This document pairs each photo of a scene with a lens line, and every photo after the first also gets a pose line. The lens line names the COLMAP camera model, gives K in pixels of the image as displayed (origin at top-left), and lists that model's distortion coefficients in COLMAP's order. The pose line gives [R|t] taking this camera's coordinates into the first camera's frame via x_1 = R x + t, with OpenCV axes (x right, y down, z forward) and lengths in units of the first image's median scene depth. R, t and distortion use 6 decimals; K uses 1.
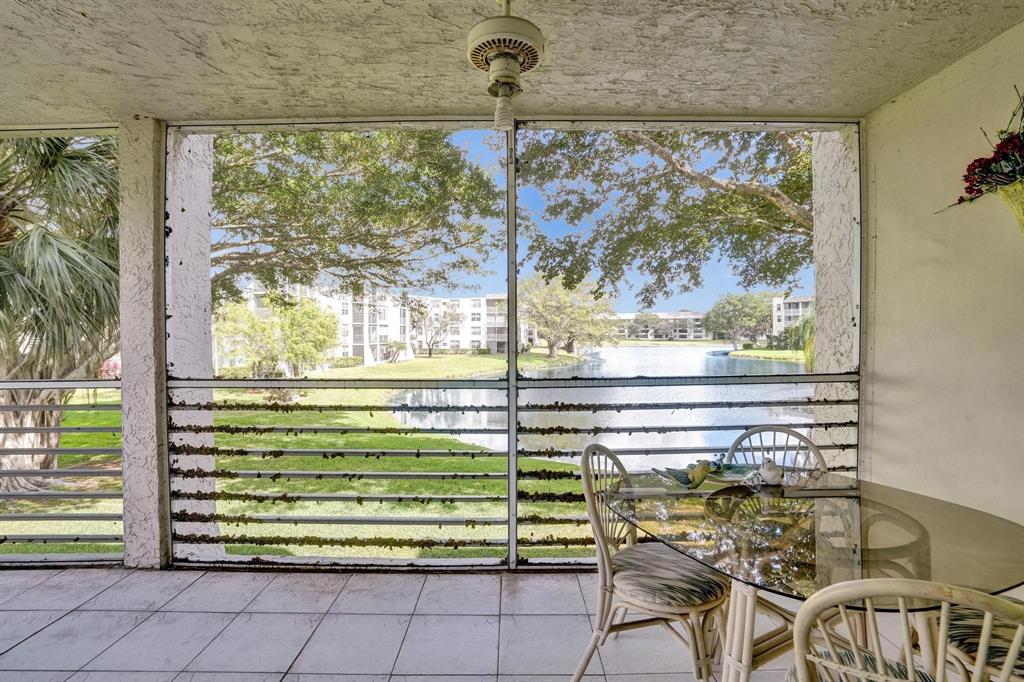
lens RADIAL K [[485.8, 0, 512.0], [0, 485.8, 341.0], [0, 0, 1]] dist [-0.043675, 0.000249]
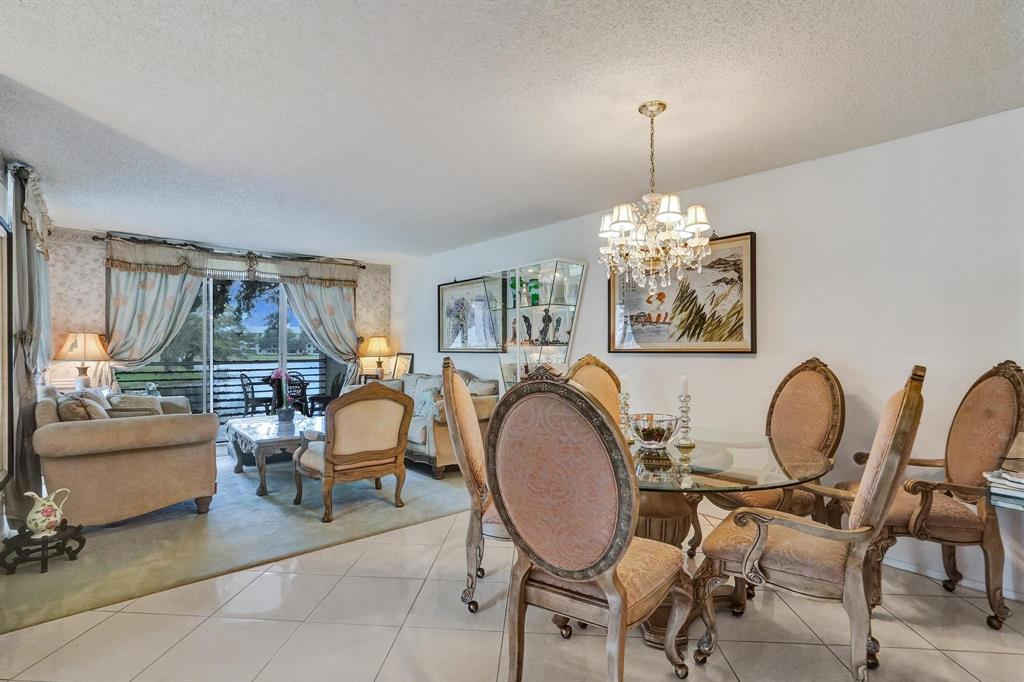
lens RADIAL K [[485.8, 0, 512.0], [0, 485.8, 341.0], [0, 0, 1]] dist [-0.043675, 0.000249]
pose [[0.755933, 0.004652, 0.654633, -0.082702], [0.008798, 0.999812, -0.017264, 0.004229], [-0.654590, 0.018810, 0.755750, -0.379836]]
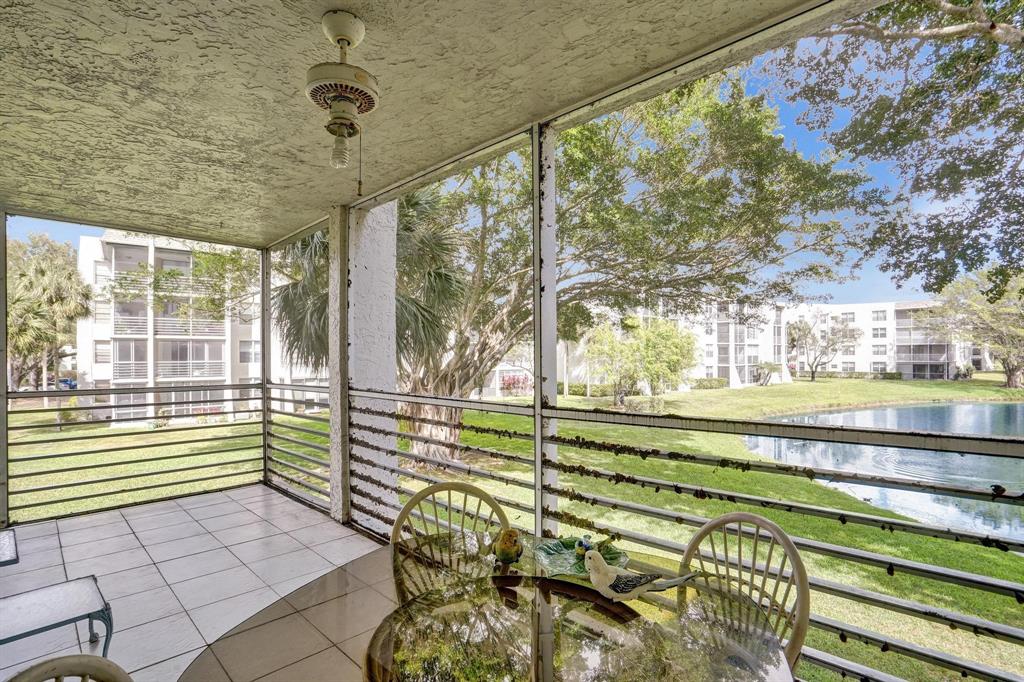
lens RADIAL K [[486.5, 0, 512.1], [0, 486.5, 353.7], [0, 0, 1]] dist [-0.042779, 0.000283]
pose [[0.722210, -0.003456, -0.691666, 0.099317], [-0.007396, 0.999892, -0.012719, -0.001503], [0.691635, 0.014301, 0.722106, 0.049547]]
